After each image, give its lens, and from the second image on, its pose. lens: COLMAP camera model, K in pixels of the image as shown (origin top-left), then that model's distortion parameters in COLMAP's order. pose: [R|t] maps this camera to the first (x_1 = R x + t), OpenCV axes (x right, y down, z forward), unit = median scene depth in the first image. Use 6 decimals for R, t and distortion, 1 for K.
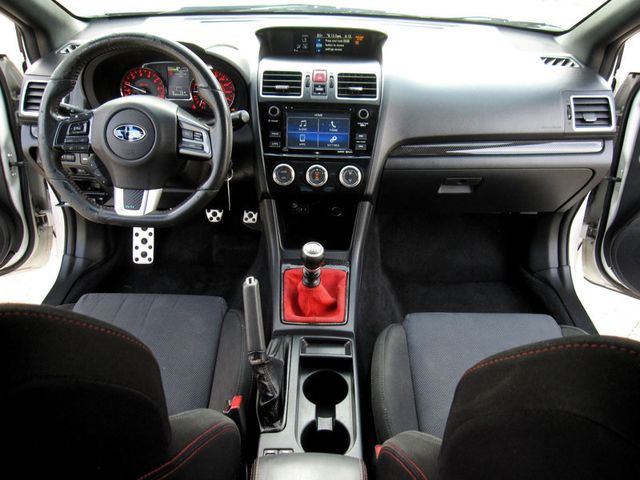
lens RADIAL K [[529.5, 0, 330.9], [0, 529.5, 235.3], [0, 0, 1]] dist [-0.064577, 0.019357]
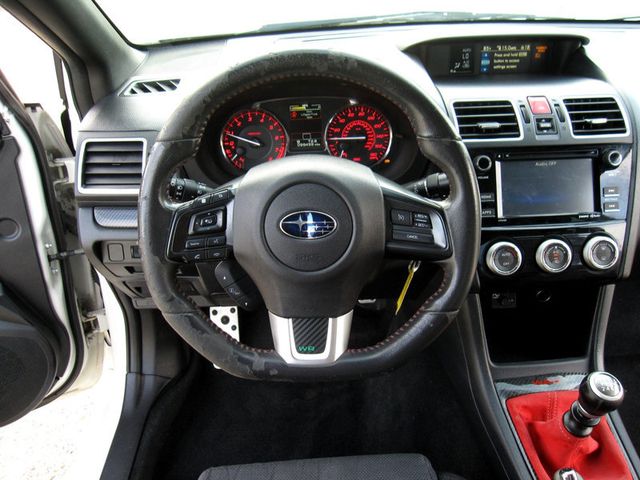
lens RADIAL K [[529.5, 0, 330.9], [0, 529.5, 235.3], [0, 0, 1]] dist [-0.064577, 0.019357]
pose [[0.996771, -0.077570, 0.020754, -0.288650], [0.078450, 0.995875, -0.045594, -0.121072], [-0.017132, 0.047075, 0.998744, 0.330804]]
